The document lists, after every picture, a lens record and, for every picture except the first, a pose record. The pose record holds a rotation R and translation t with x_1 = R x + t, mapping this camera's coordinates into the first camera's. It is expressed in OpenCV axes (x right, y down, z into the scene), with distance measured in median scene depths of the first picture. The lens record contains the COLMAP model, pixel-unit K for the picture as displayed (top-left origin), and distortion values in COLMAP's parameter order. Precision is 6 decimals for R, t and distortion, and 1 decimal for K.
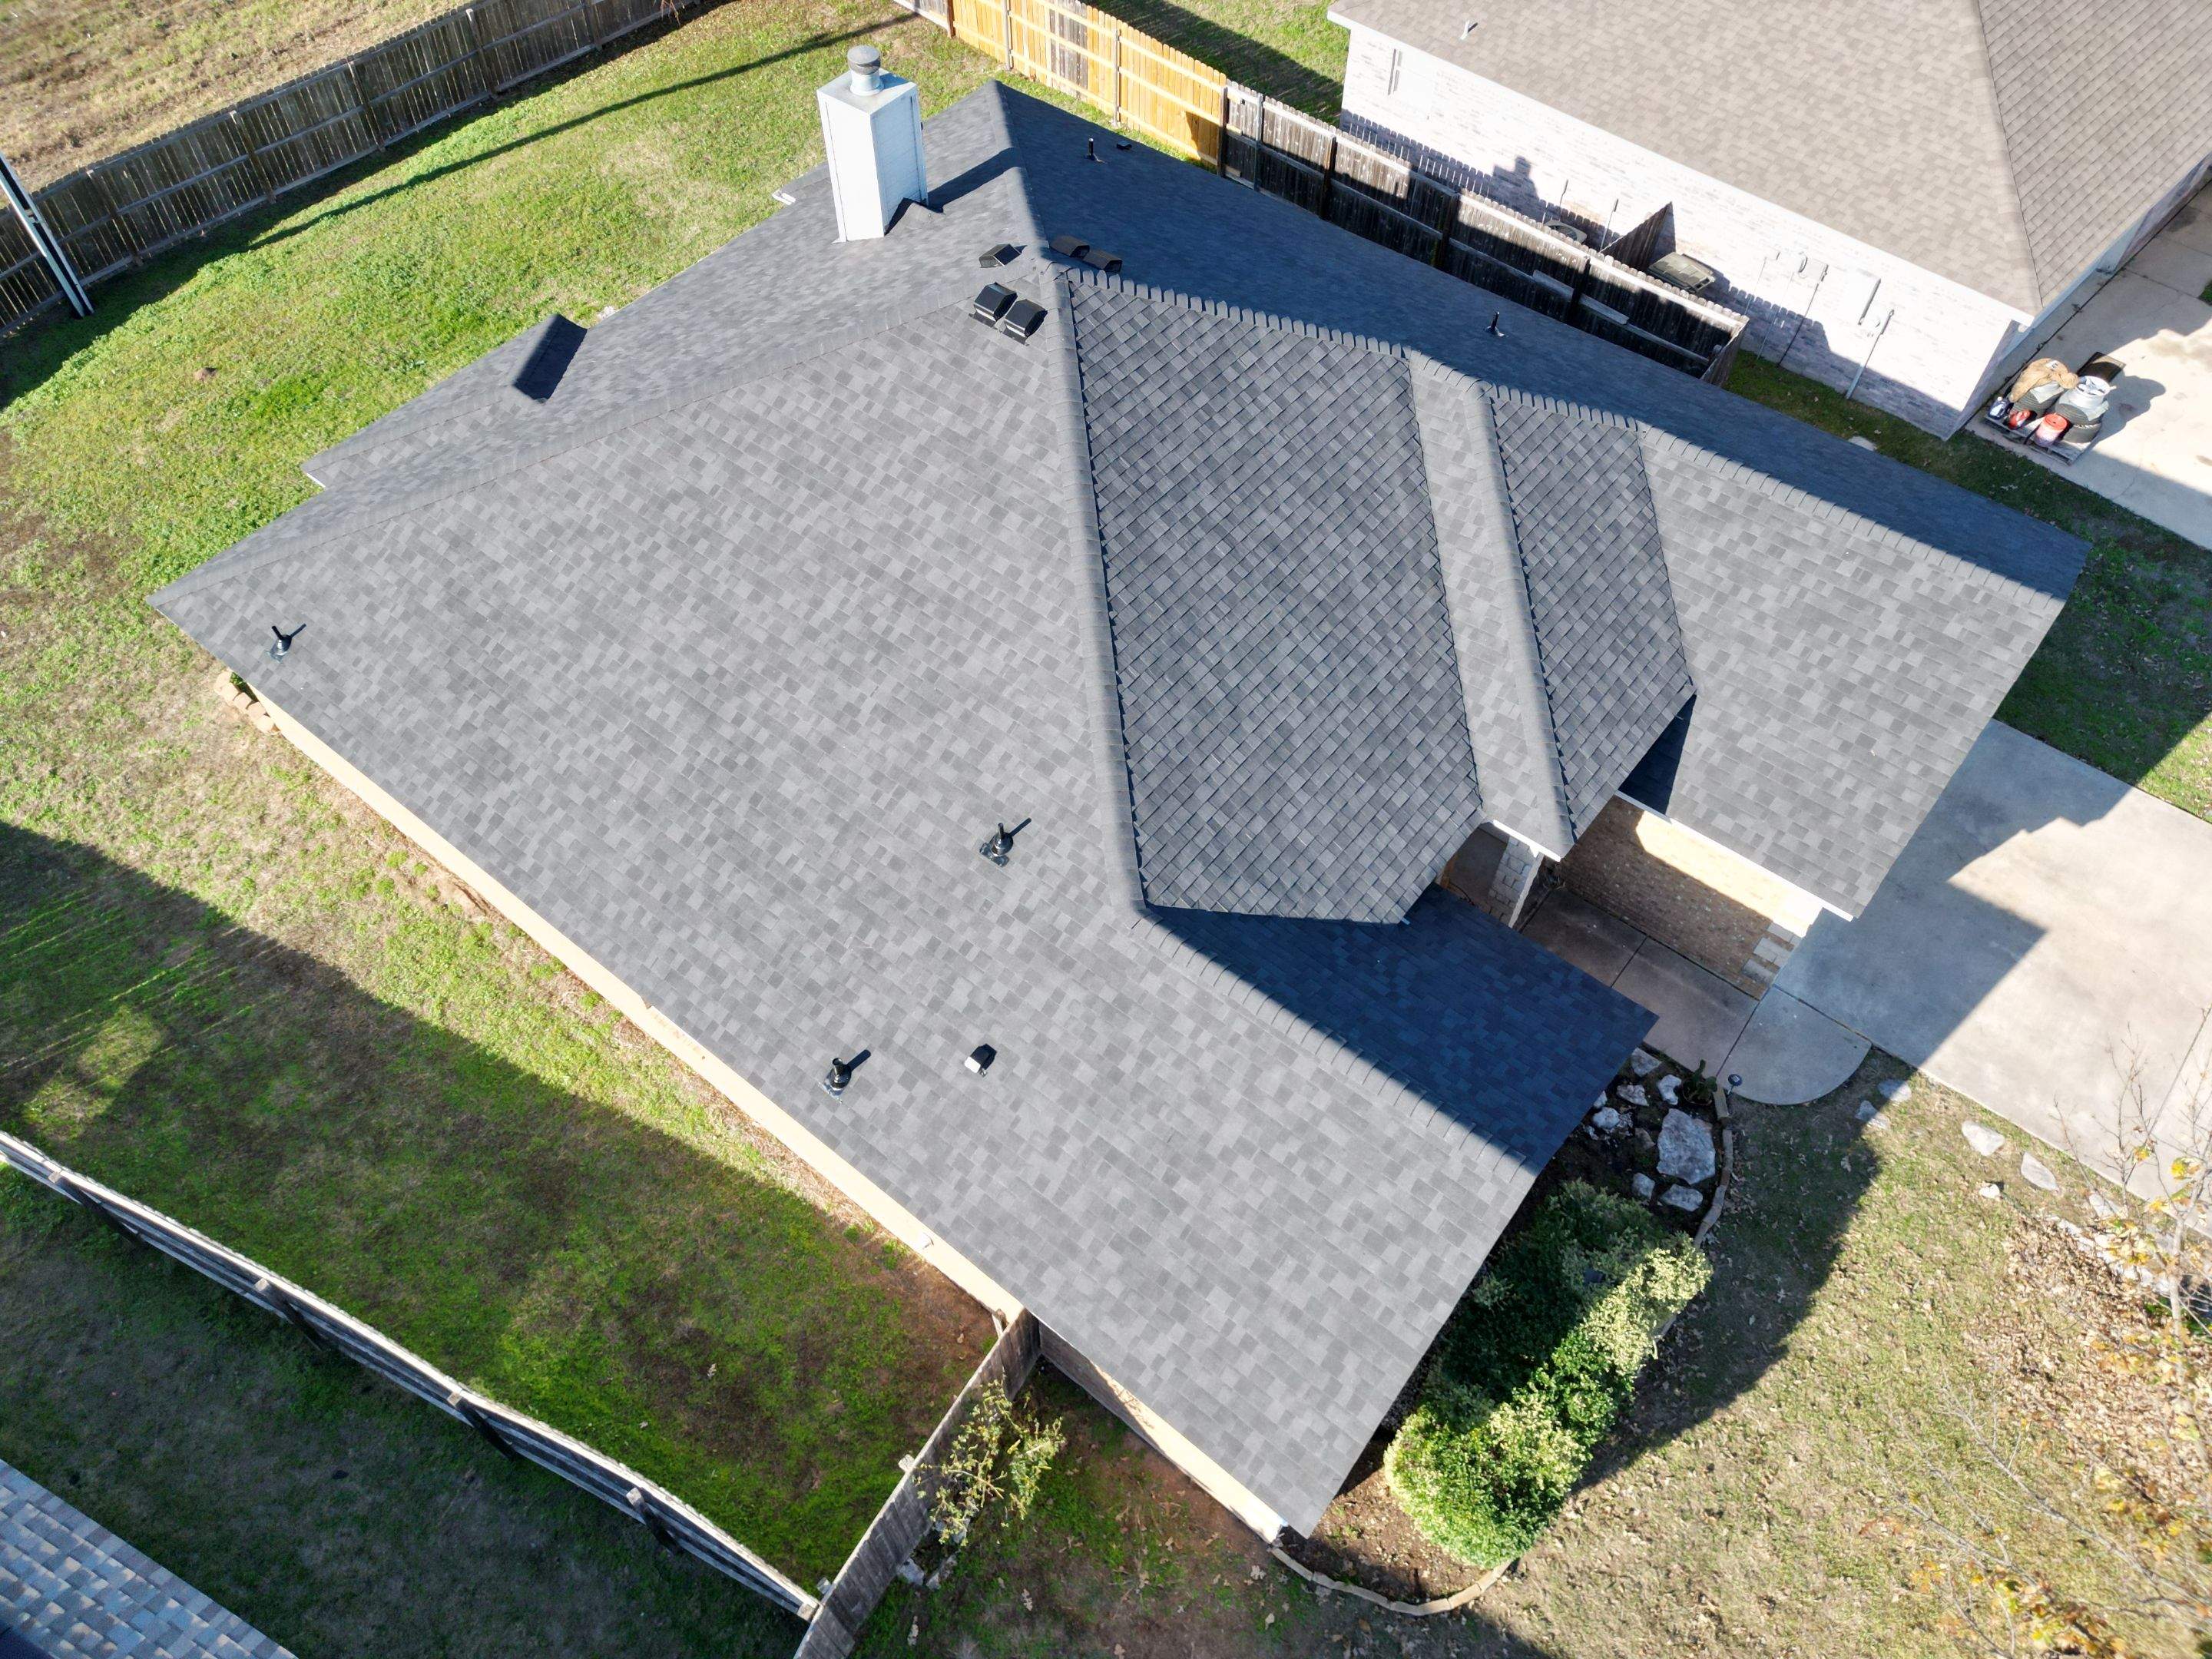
lens RADIAL K [[1548.0, 0, 1100.8], [0, 1548.0, 829.8], [0, 0, 1]] dist [0.071757, -0.067529]
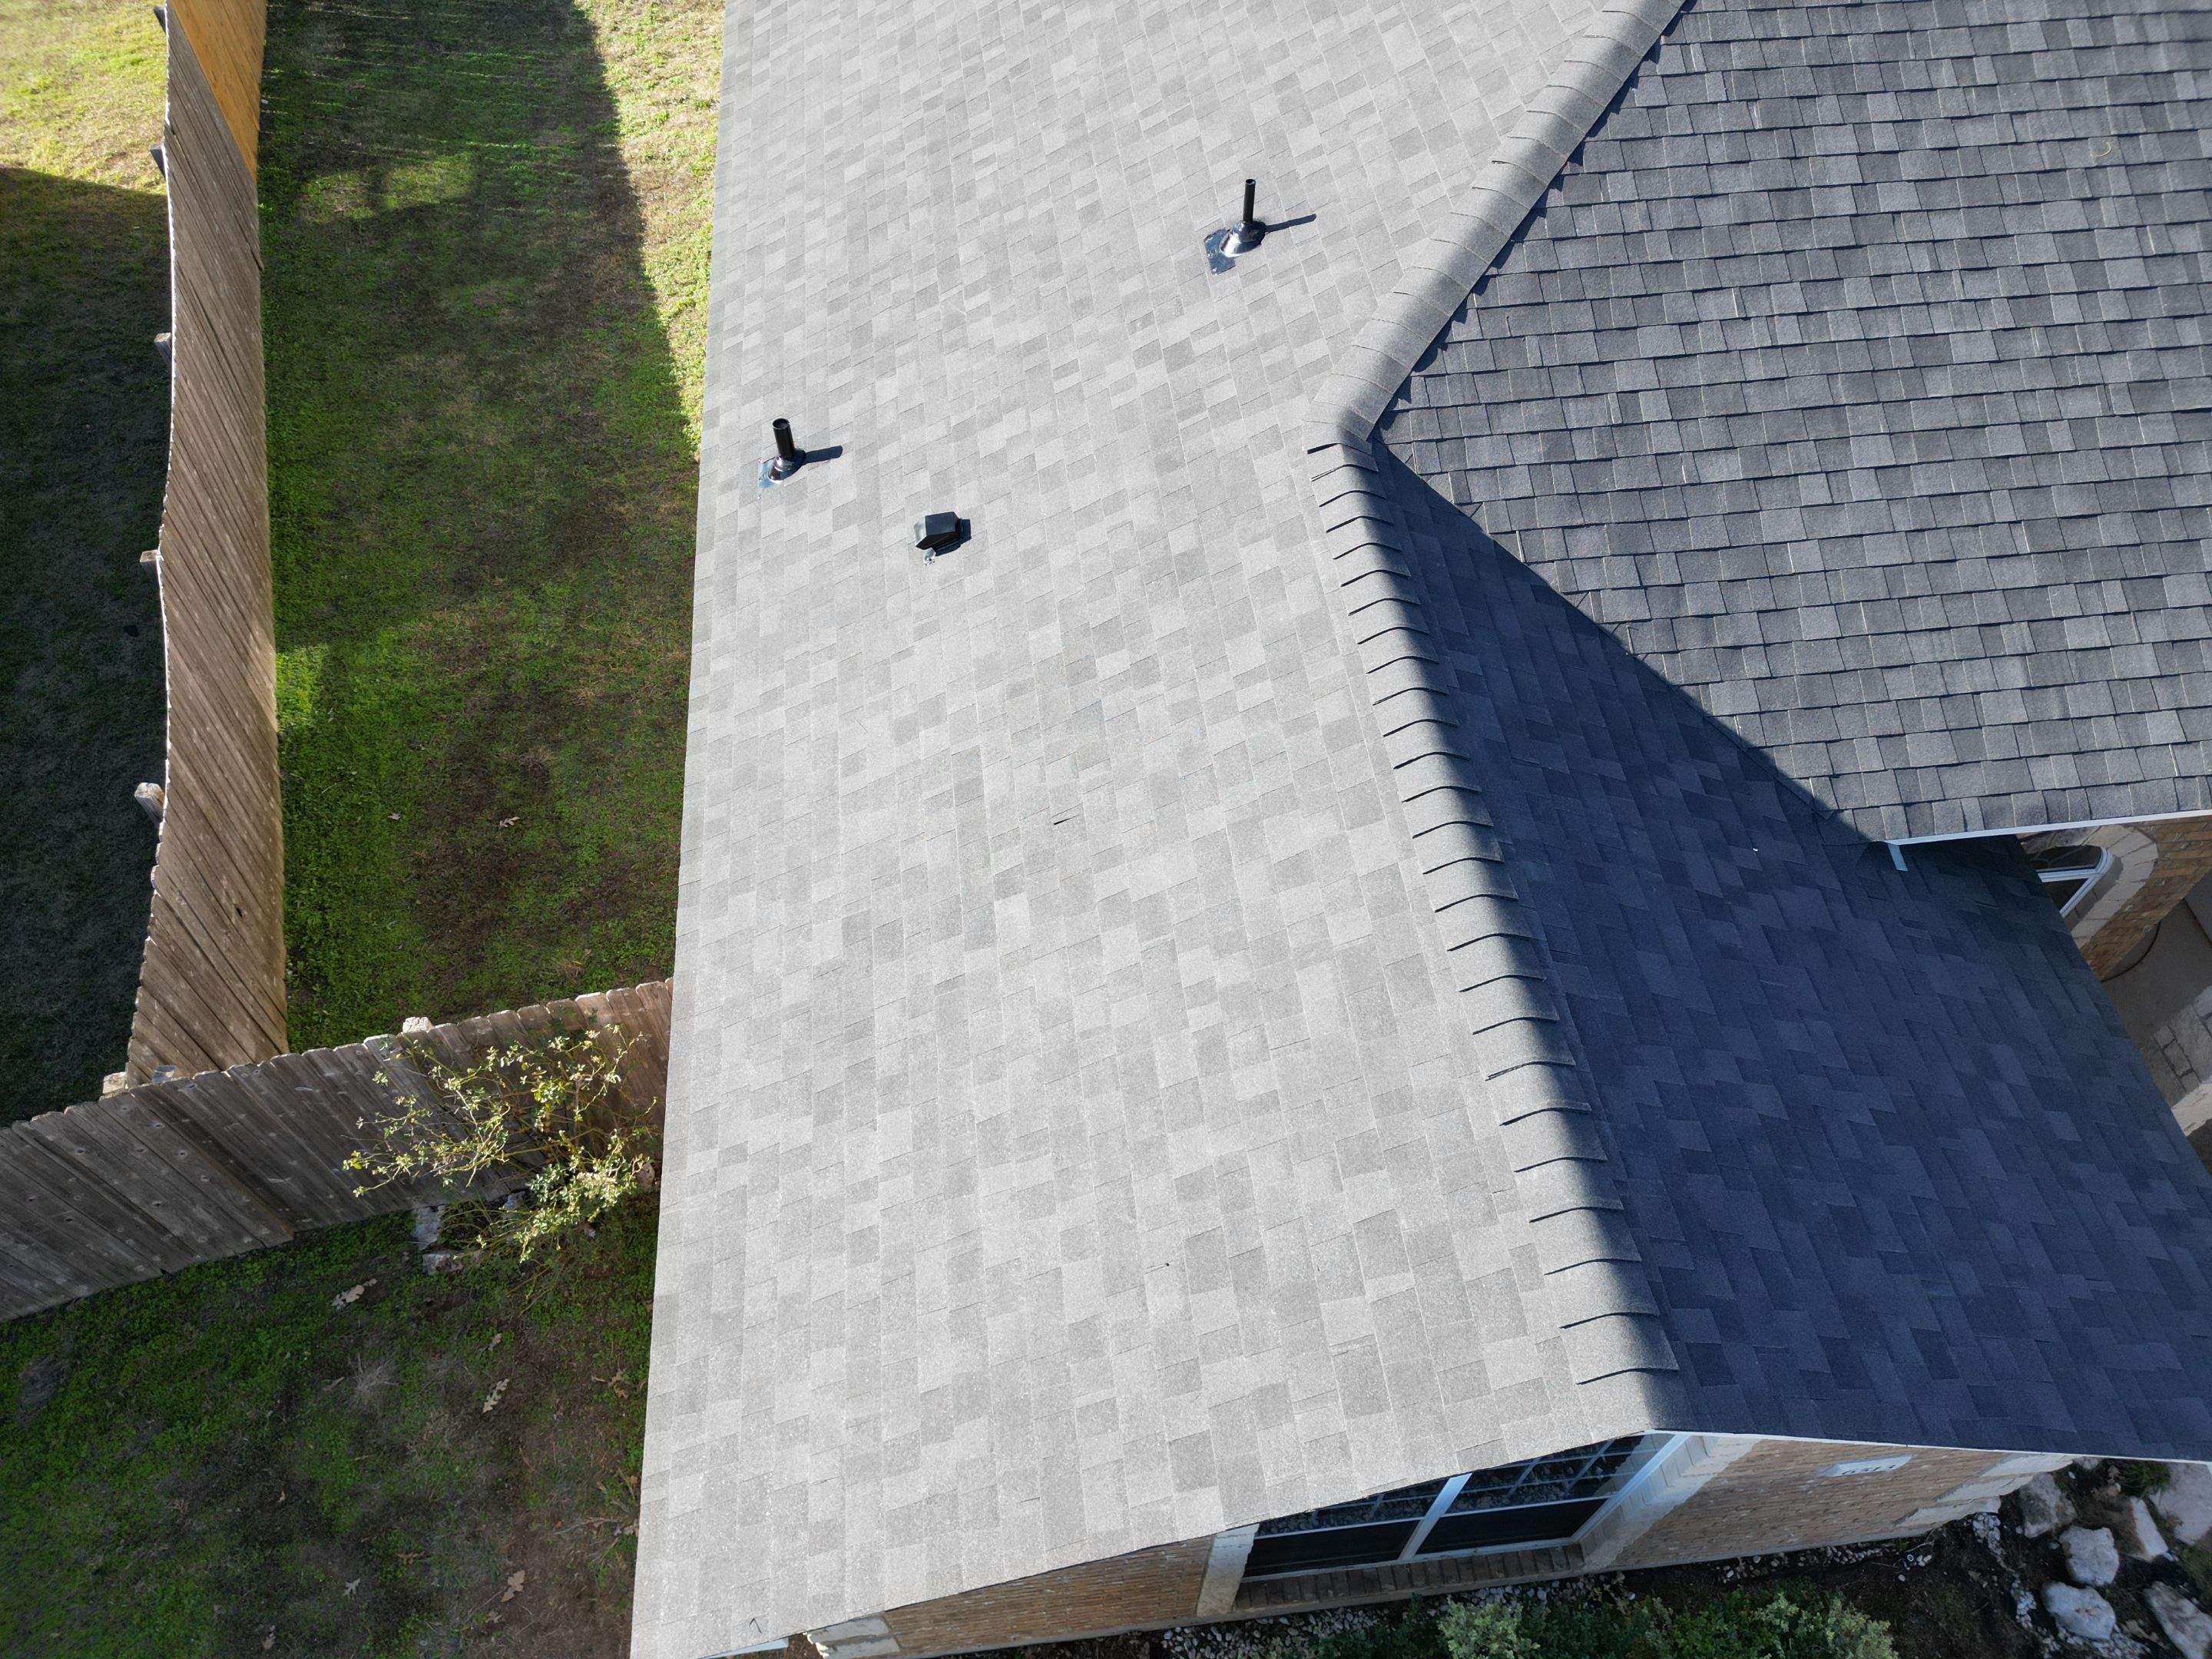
lens RADIAL K [[1548.0, 0, 1098.5], [0, 1548.0, 825.9], [0, 0, 1]] dist [0.071757, -0.067529]
pose [[0.709310, 0.568873, -0.416249, 0.188046], [-0.568192, 0.810900, 0.140001, 0.101018], [0.417179, 0.137205, 0.898408, 0.460152]]
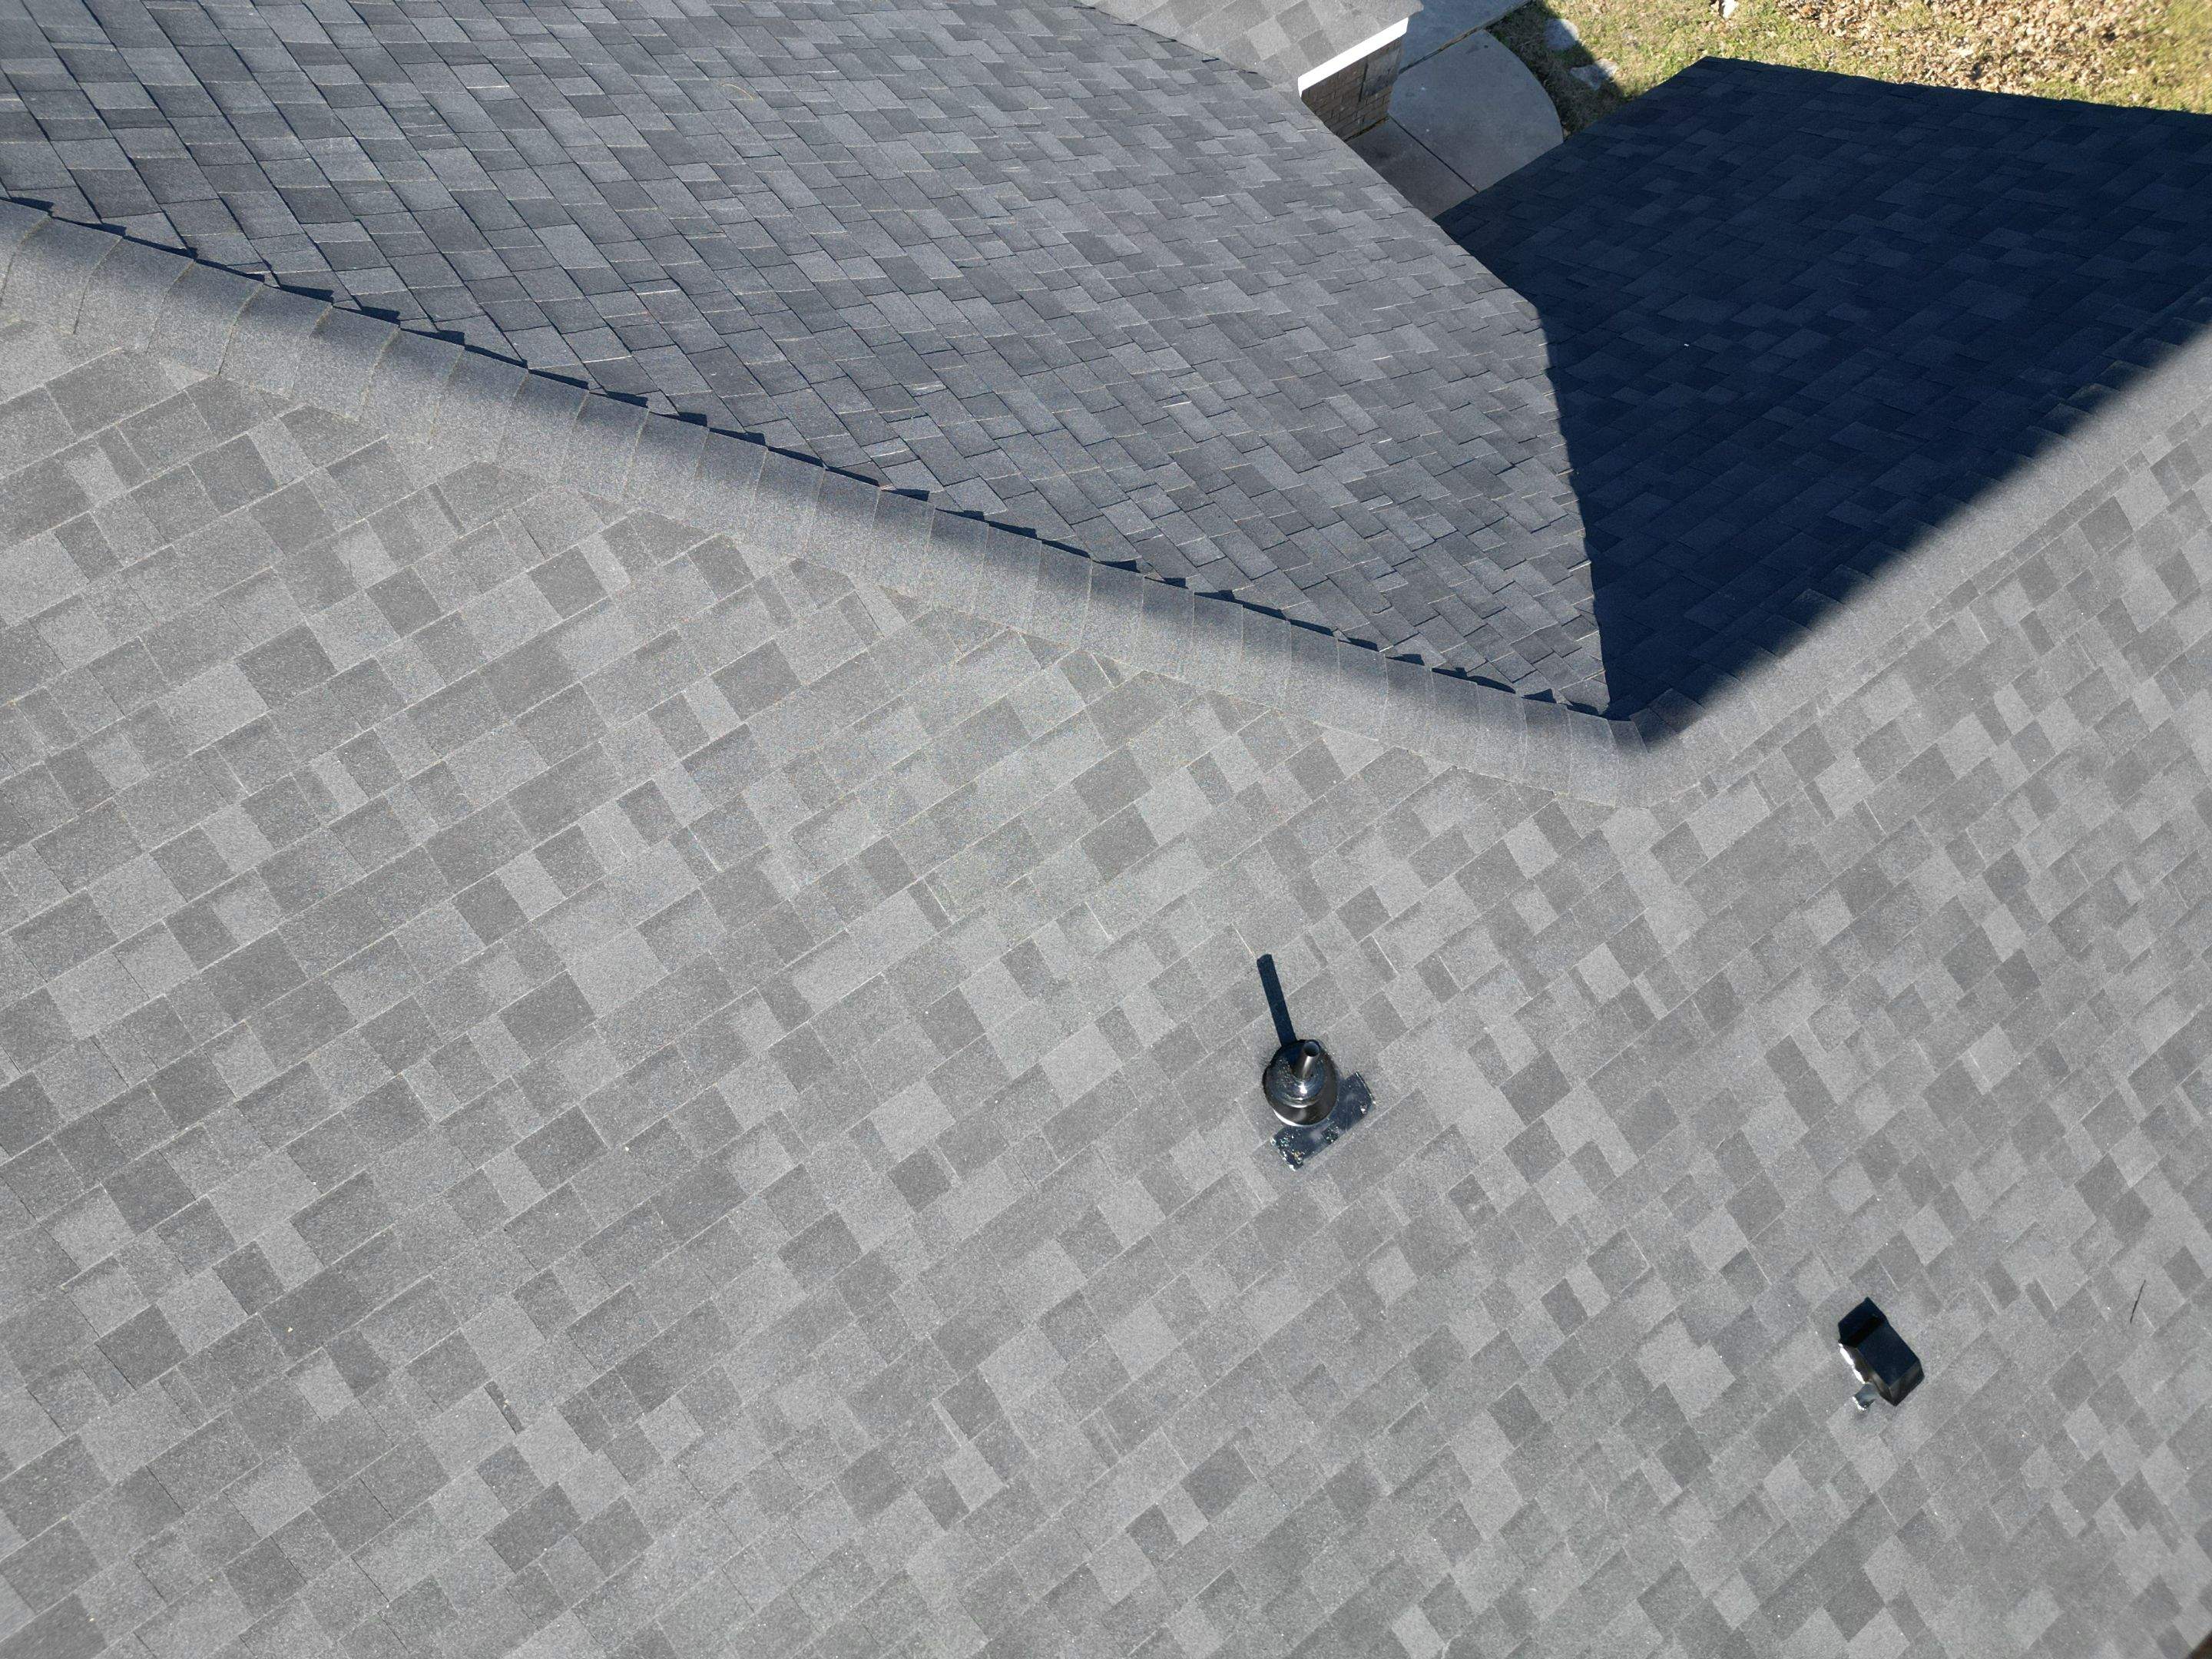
lens RADIAL K [[1548.0, 0, 1104.9], [0, 1548.0, 830.1], [0, 0, 1]] dist [0.071757, -0.067529]
pose [[0.243711, -0.872377, 0.423748, -0.131818], [0.776947, 0.437126, 0.453072, -0.146829], [-0.580481, 0.218812, 0.784323, 0.655171]]
